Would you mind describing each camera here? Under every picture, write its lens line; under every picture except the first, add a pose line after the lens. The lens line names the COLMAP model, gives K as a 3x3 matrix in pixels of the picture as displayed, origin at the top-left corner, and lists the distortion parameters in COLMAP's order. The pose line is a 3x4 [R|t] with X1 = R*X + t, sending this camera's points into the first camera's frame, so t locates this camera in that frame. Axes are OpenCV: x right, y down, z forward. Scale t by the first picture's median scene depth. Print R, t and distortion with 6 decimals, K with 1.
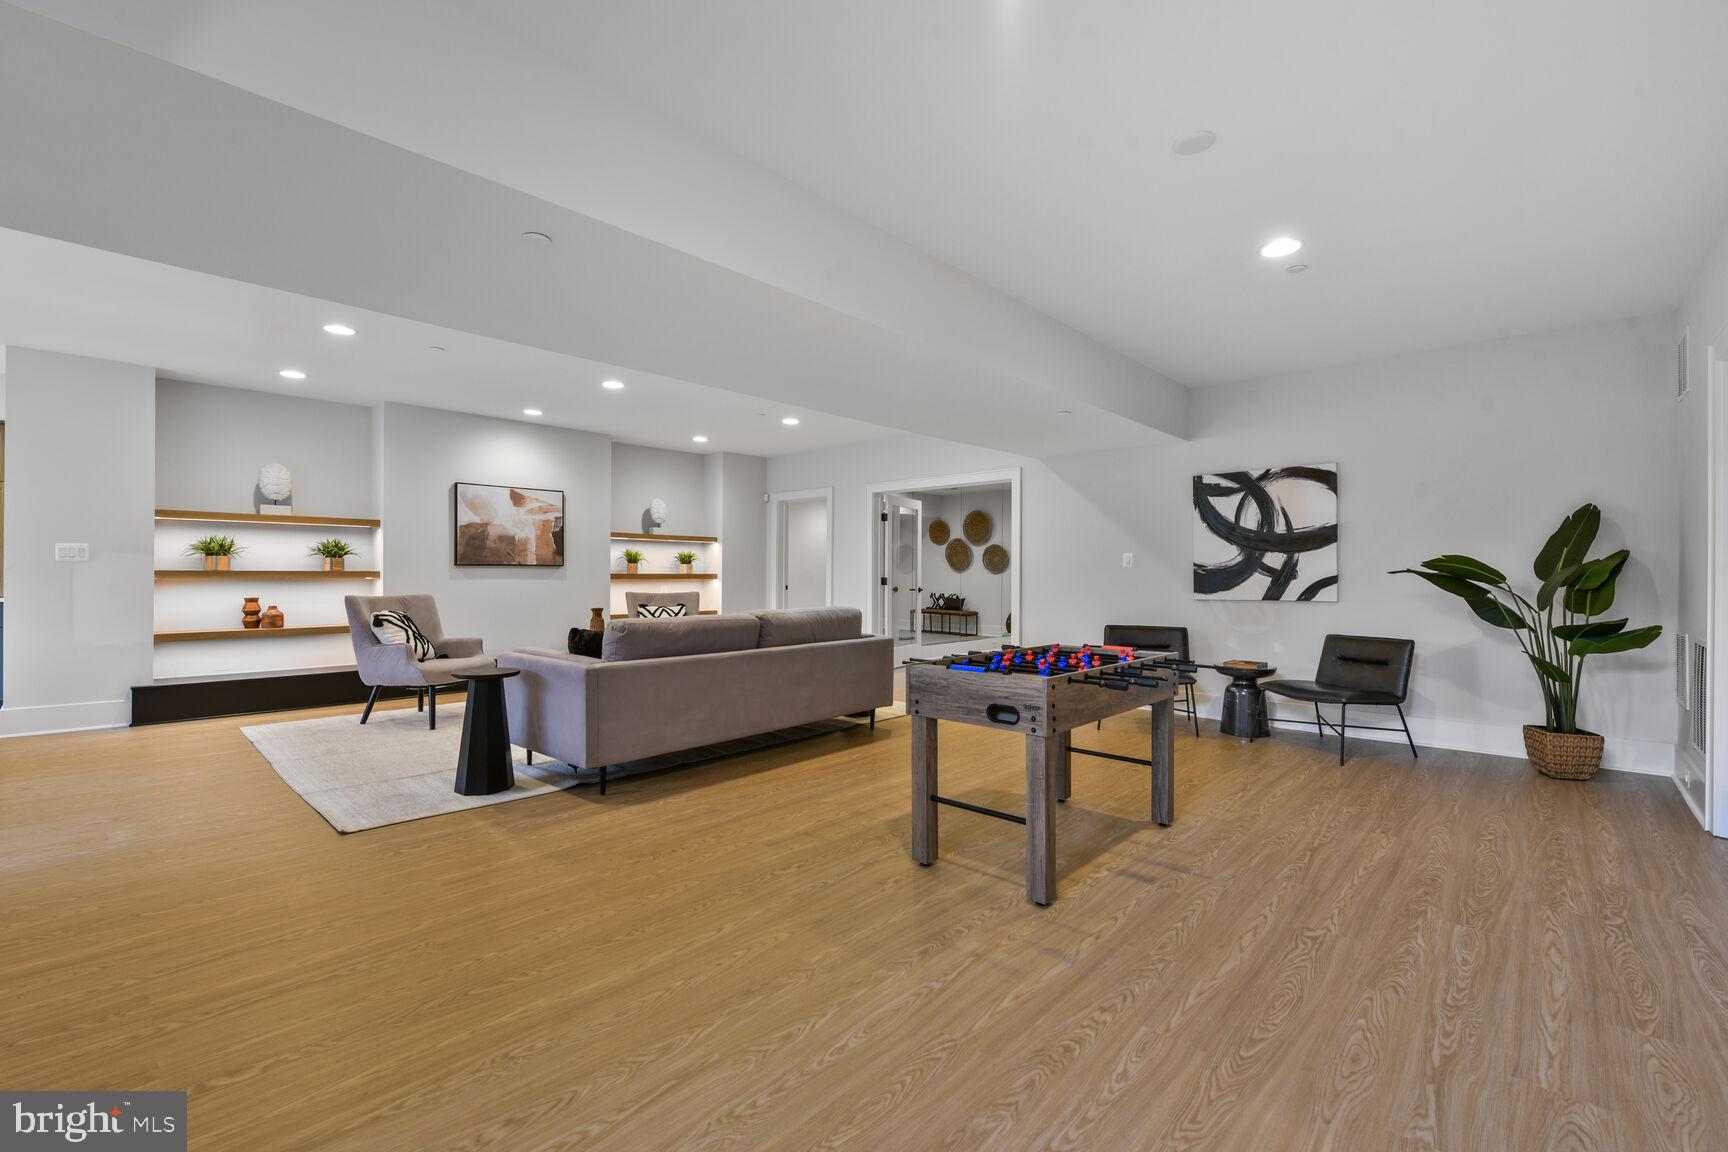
lens RADIAL K [[728.3, 0, 863.4], [0, 728.3, 574.8], [0, 0, 1]] dist [0.001201, 0.000120]
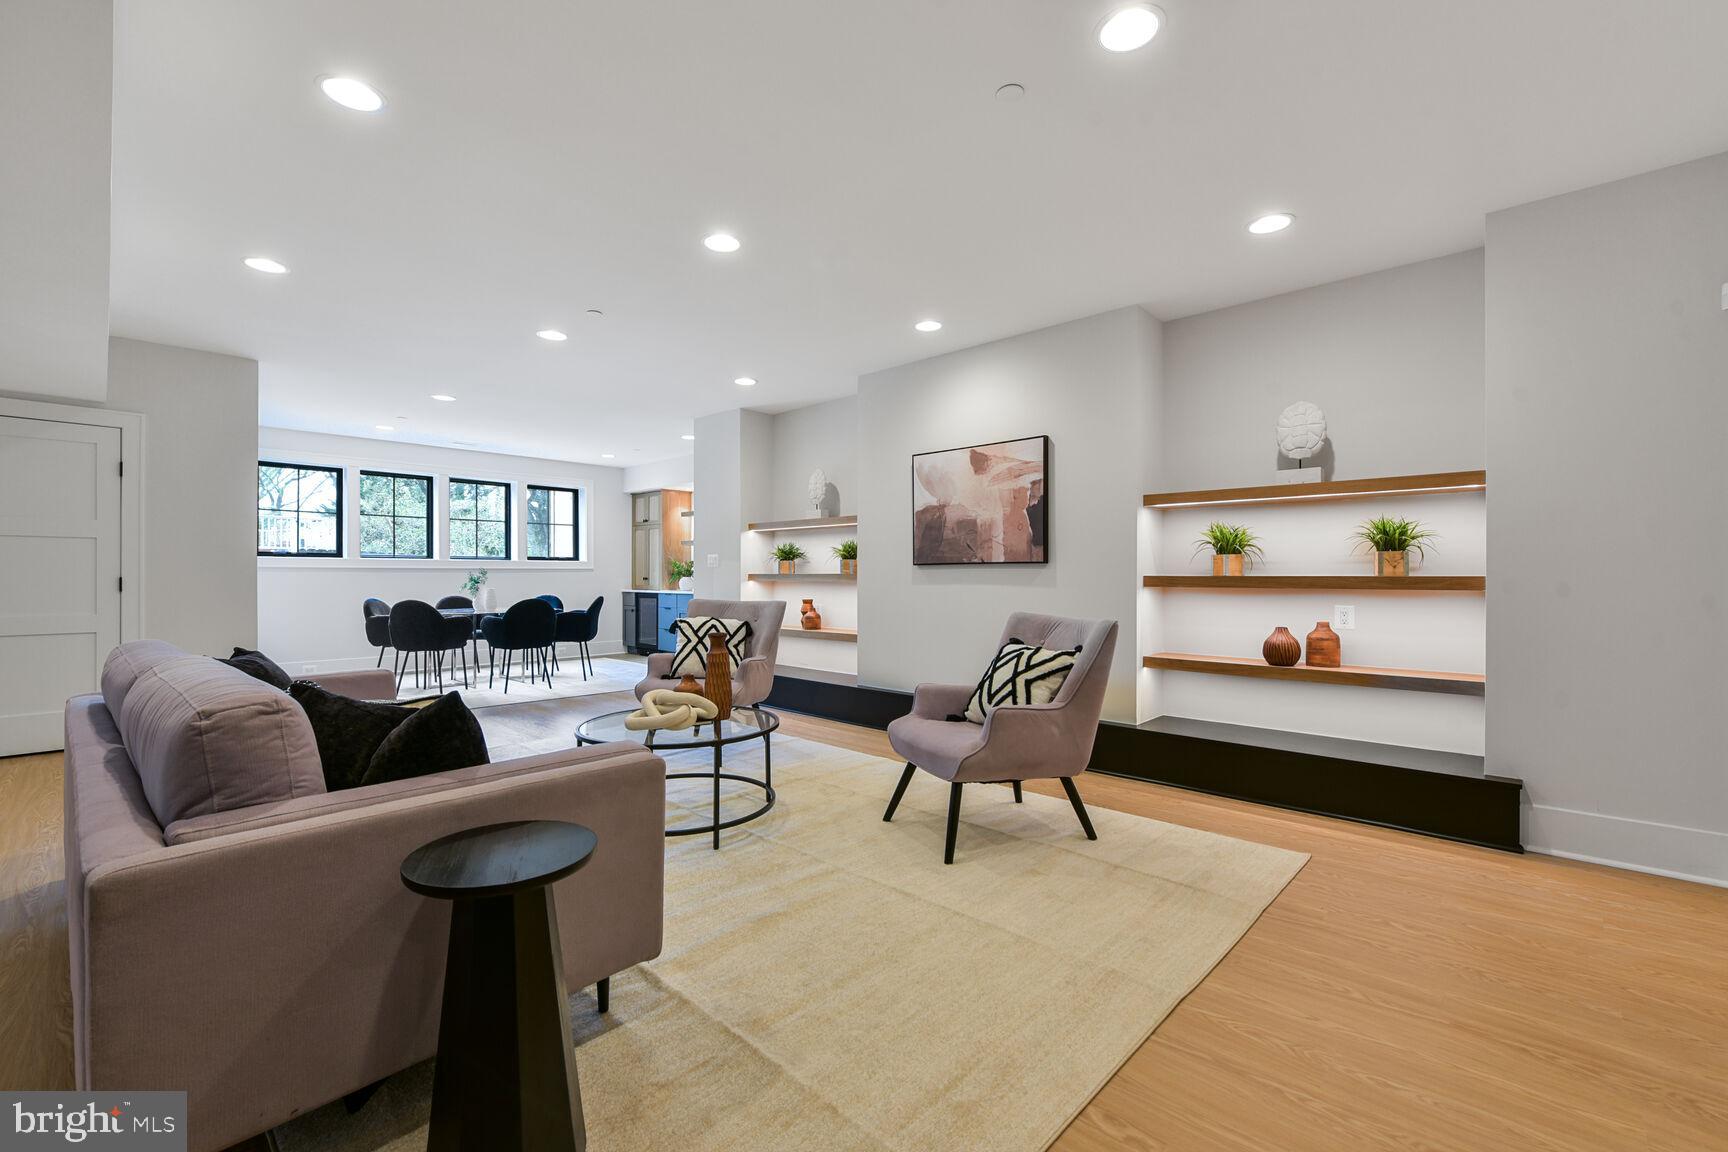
lens RADIAL K [[727.3, 0, 860.7], [0, 727.3, 577.3], [0, 0, 1]] dist [0.000114, 0.000353]
pose [[-0.011248, 0.001749, -0.999935, 0.180624], [0.000251, 0.999998, 0.001747, -0.001849], [0.999937, -0.000231, -0.011249, 0.896412]]
